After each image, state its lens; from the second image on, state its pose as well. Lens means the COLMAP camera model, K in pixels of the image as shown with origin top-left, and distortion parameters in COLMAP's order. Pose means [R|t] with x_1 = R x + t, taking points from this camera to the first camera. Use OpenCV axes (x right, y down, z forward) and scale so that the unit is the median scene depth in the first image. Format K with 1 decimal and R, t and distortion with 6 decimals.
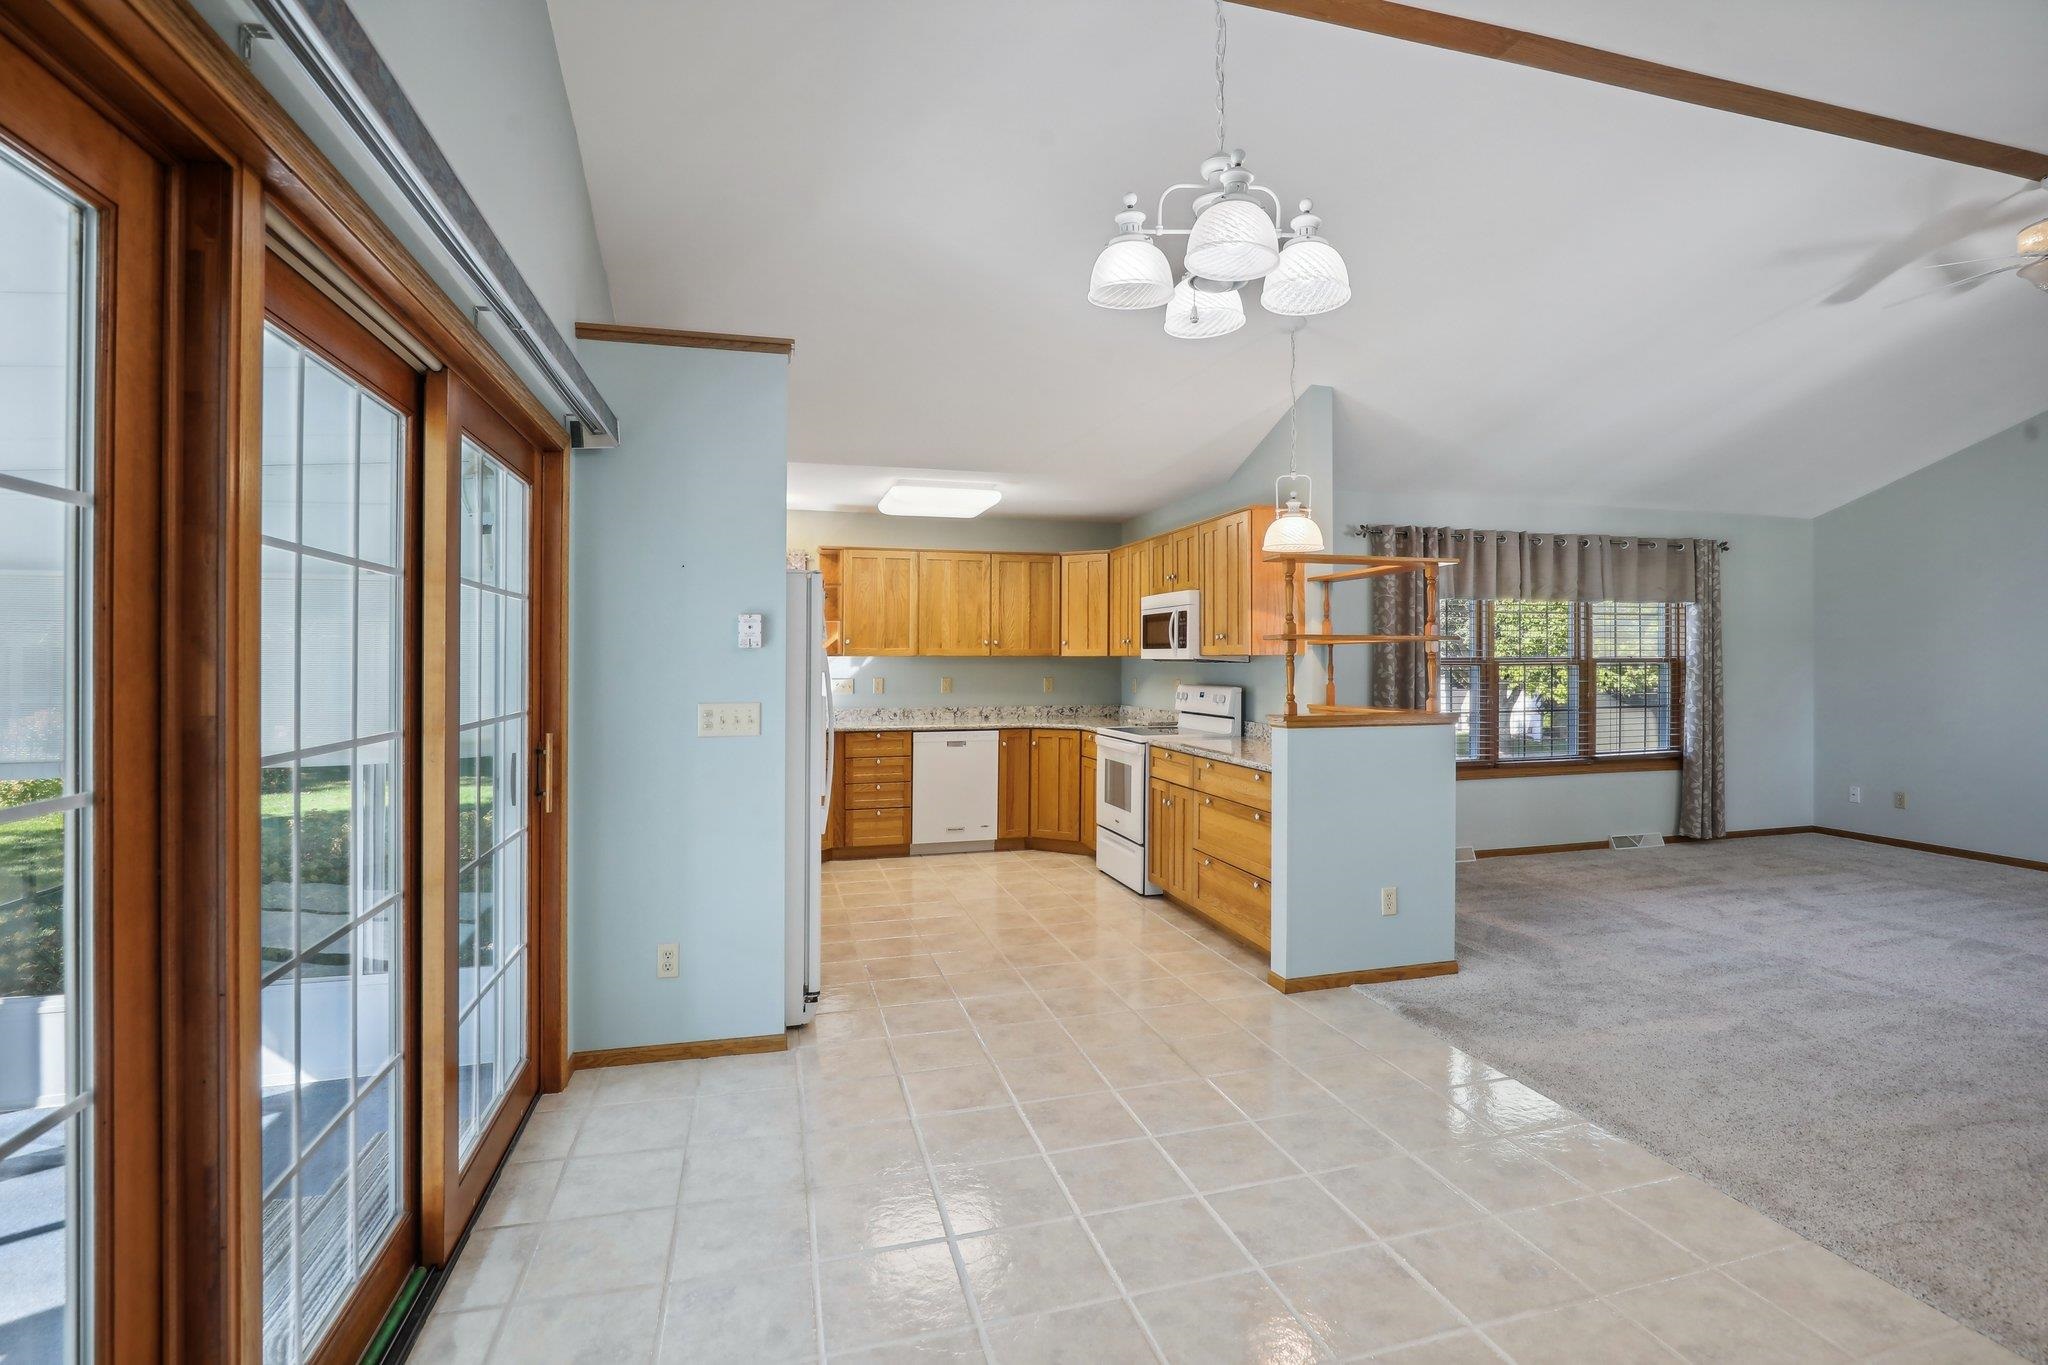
lens RADIAL K [[972.0, 0, 1048.0], [0, 972.0, 663.4], [0, 0, 1]] dist [-0.022814, 0.001596]
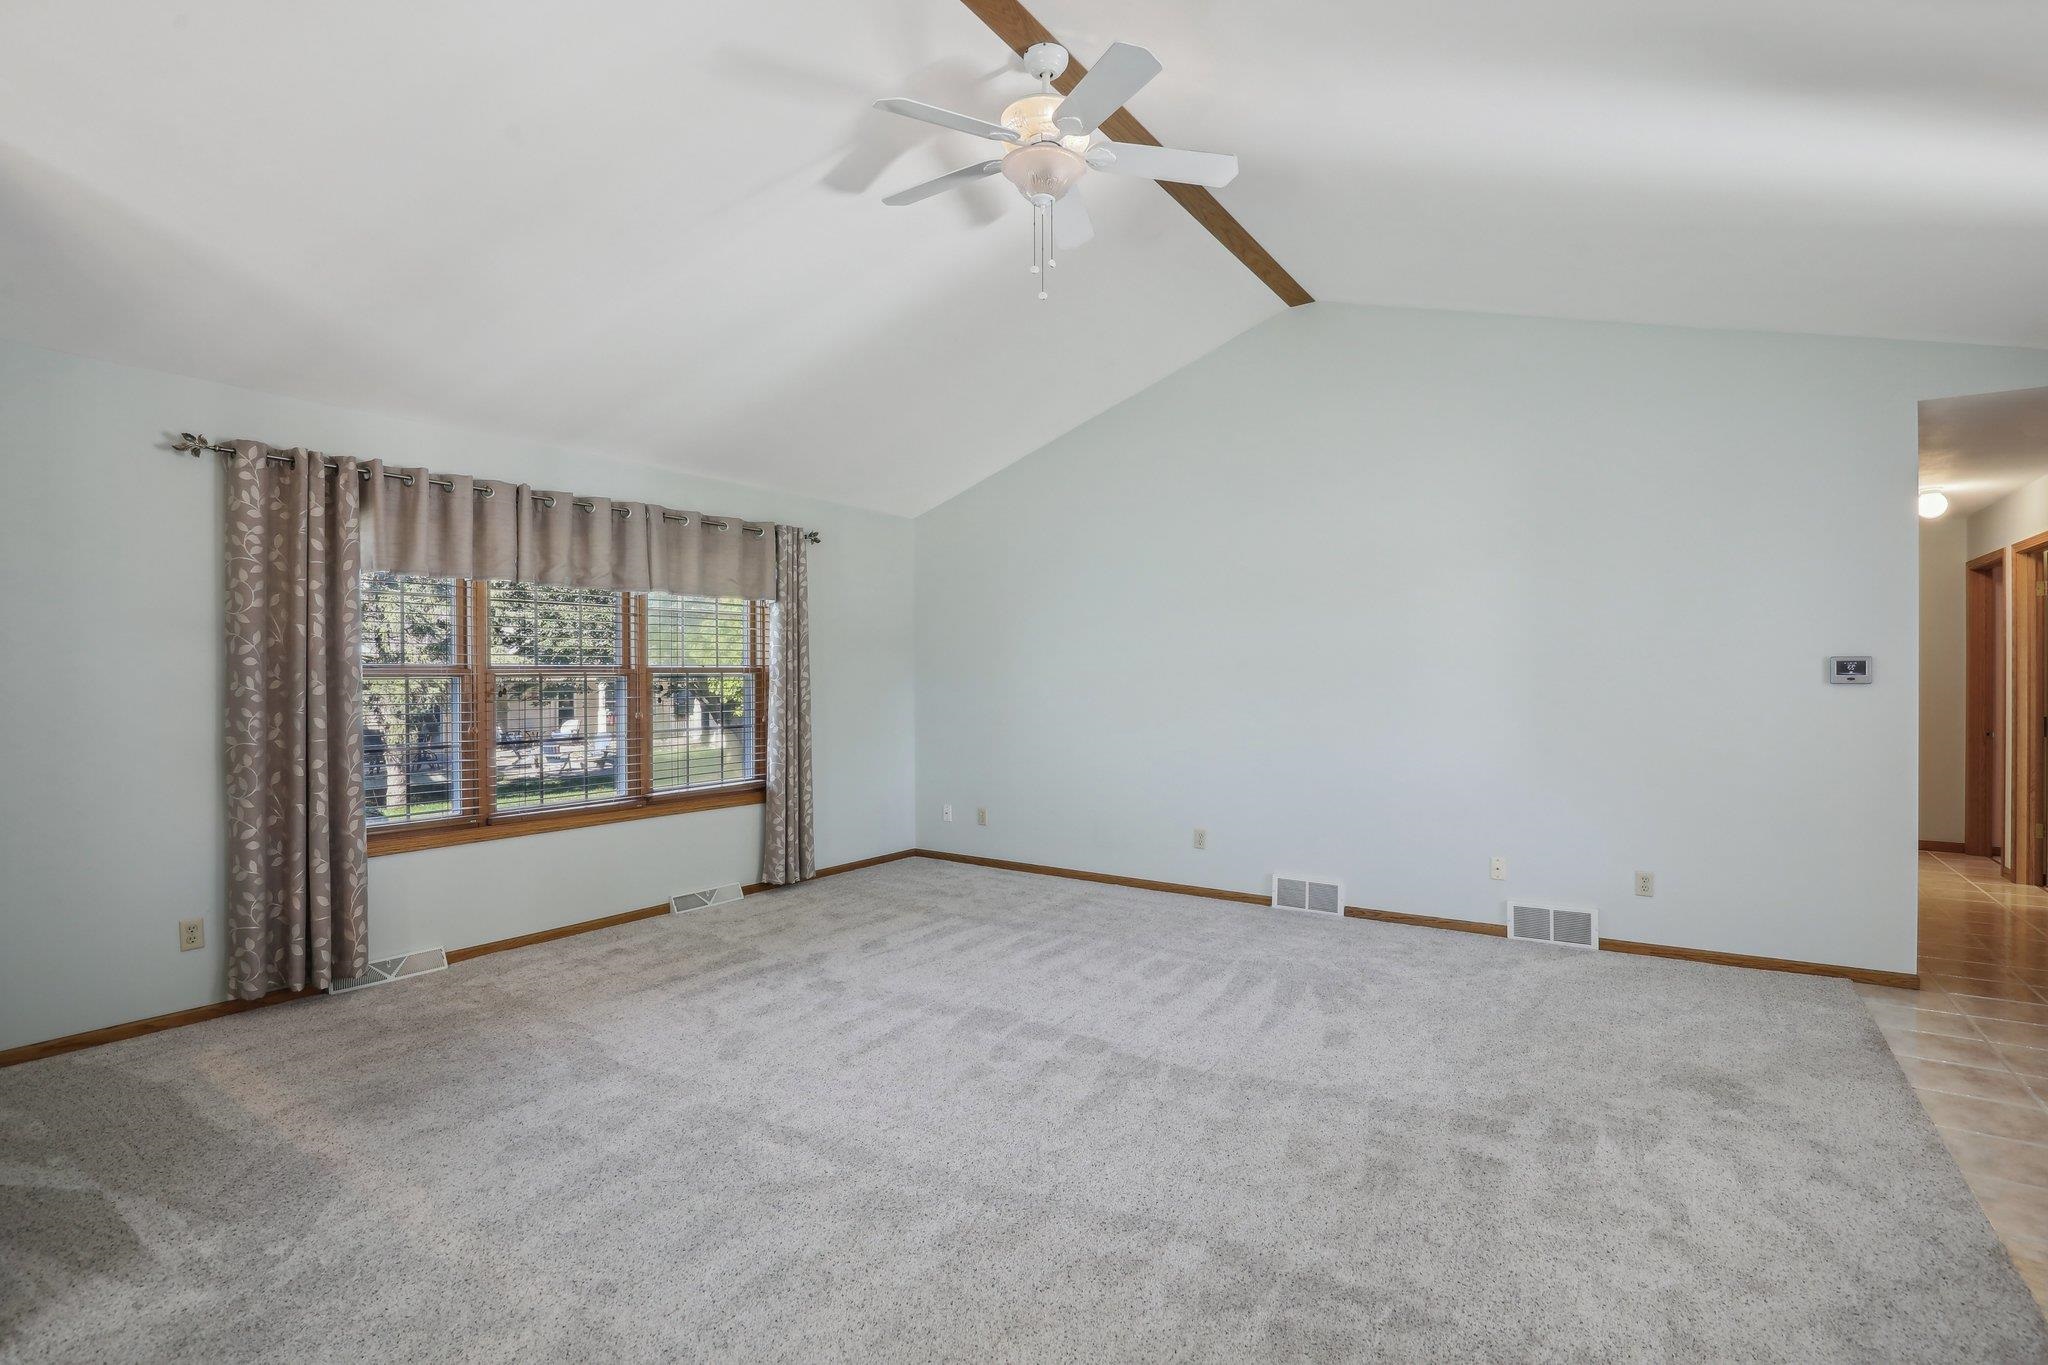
lens RADIAL K [[961.4, 0, 1026.8], [0, 961.4, 675.5], [0, 0, 1]] dist [-0.018273, 0.001052]
pose [[0.777352, -0.000550, 0.629066, 0.328016], [0.003775, 0.999986, -0.003791, 0.005267], [-0.629055, 0.005322, 0.777342, 0.225707]]
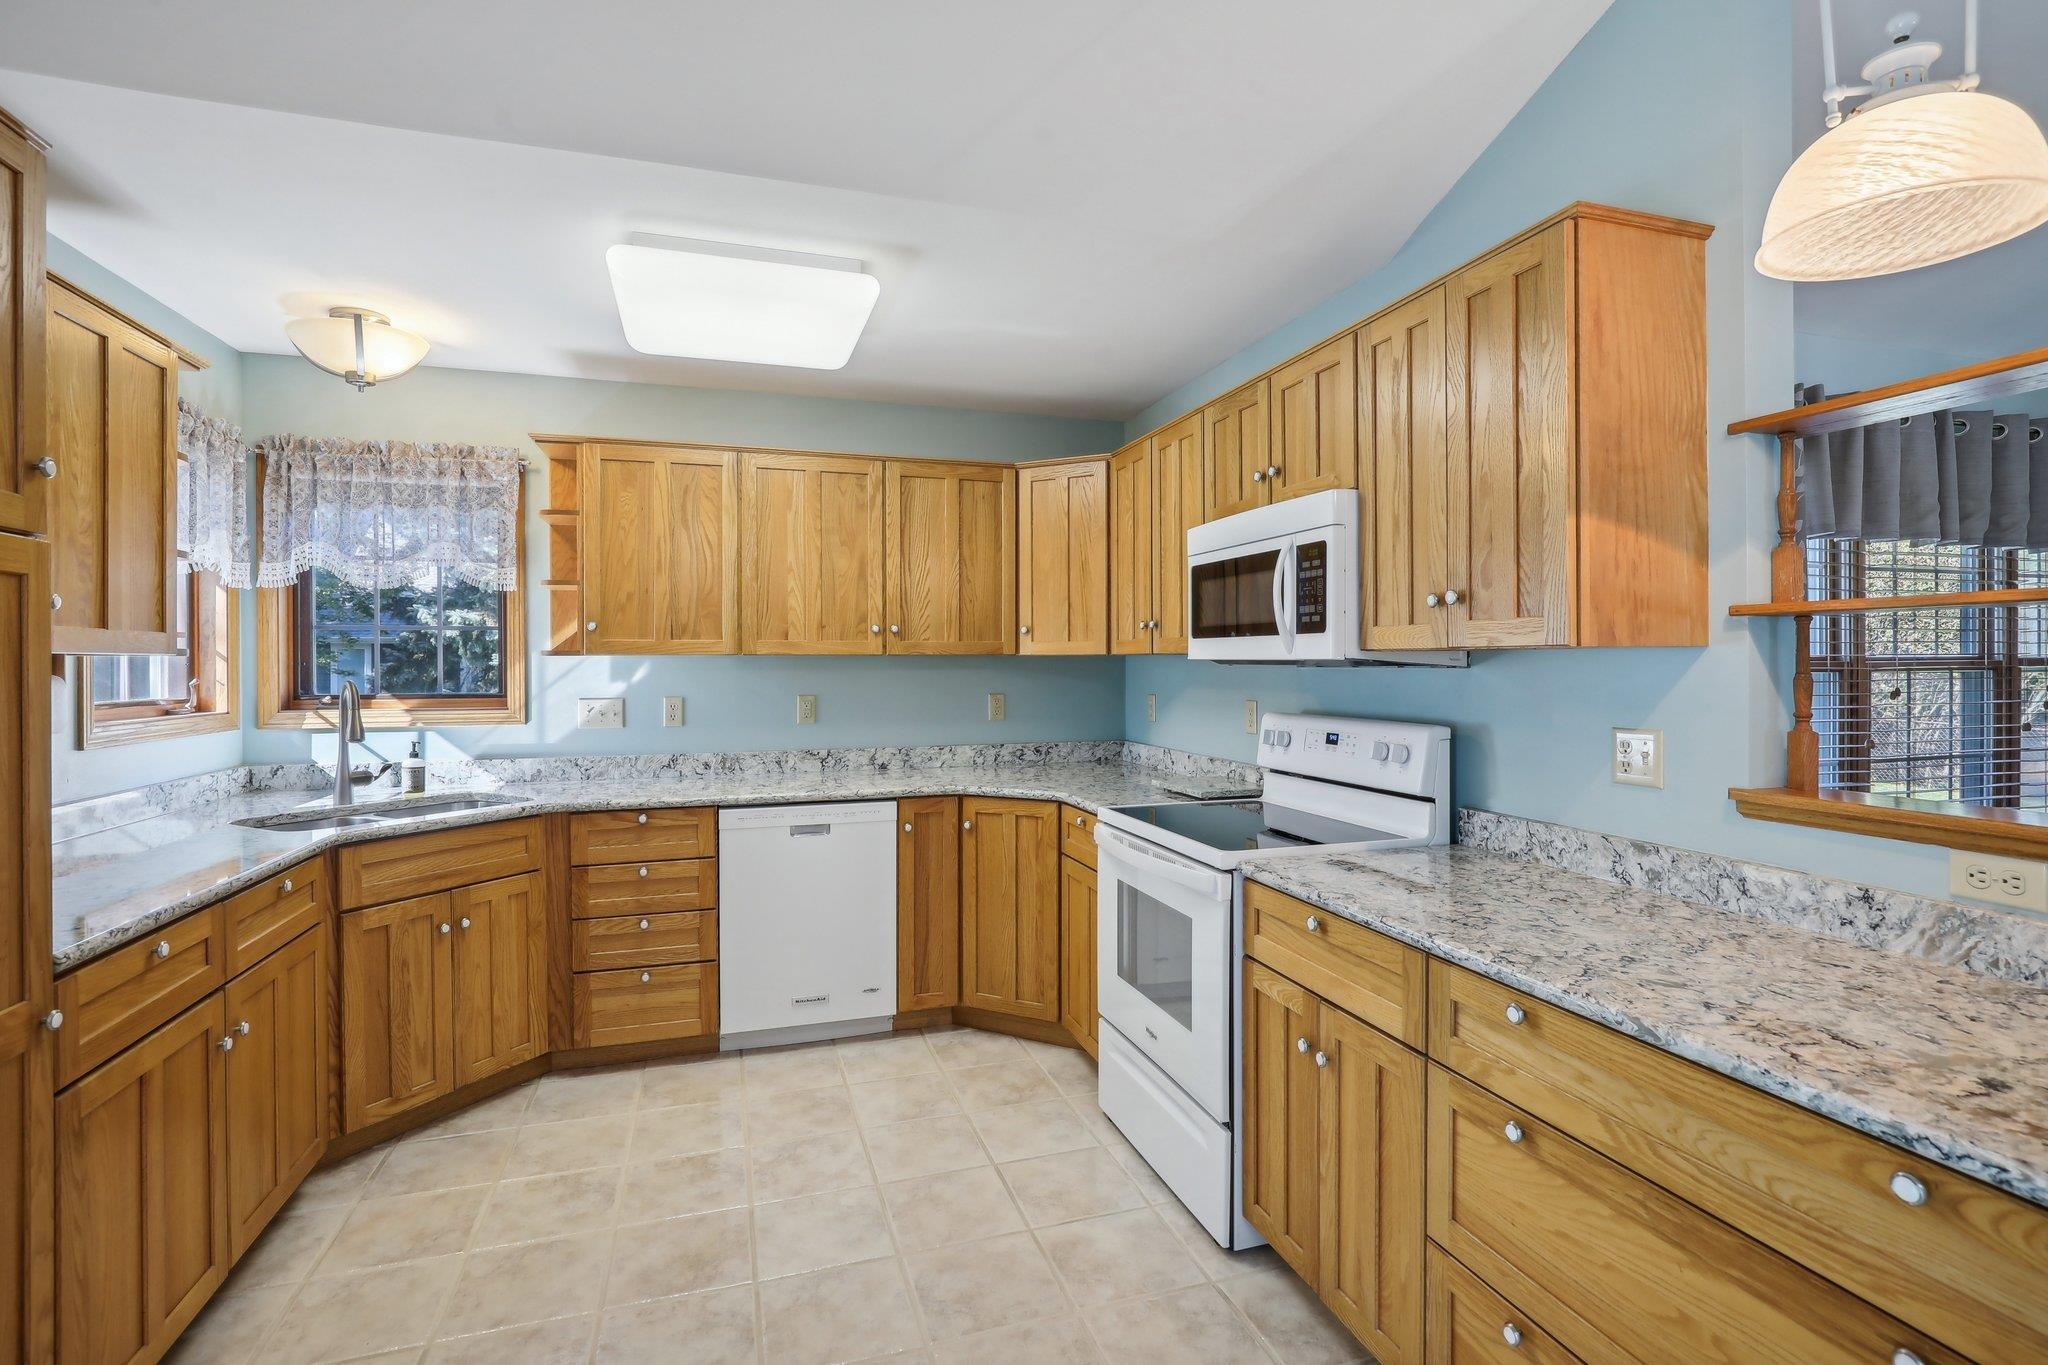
lens RADIAL K [[968.6, 0, 1037.3], [0, 968.6, 663.0], [0, 0, 1]] dist [-0.016130, 0.001619]
pose [[0.999442, -0.001987, 0.033349, 0.006290], [0.002102, 0.999992, -0.003428, -0.001398], [-0.033342, 0.003497, 0.999438, 0.500925]]
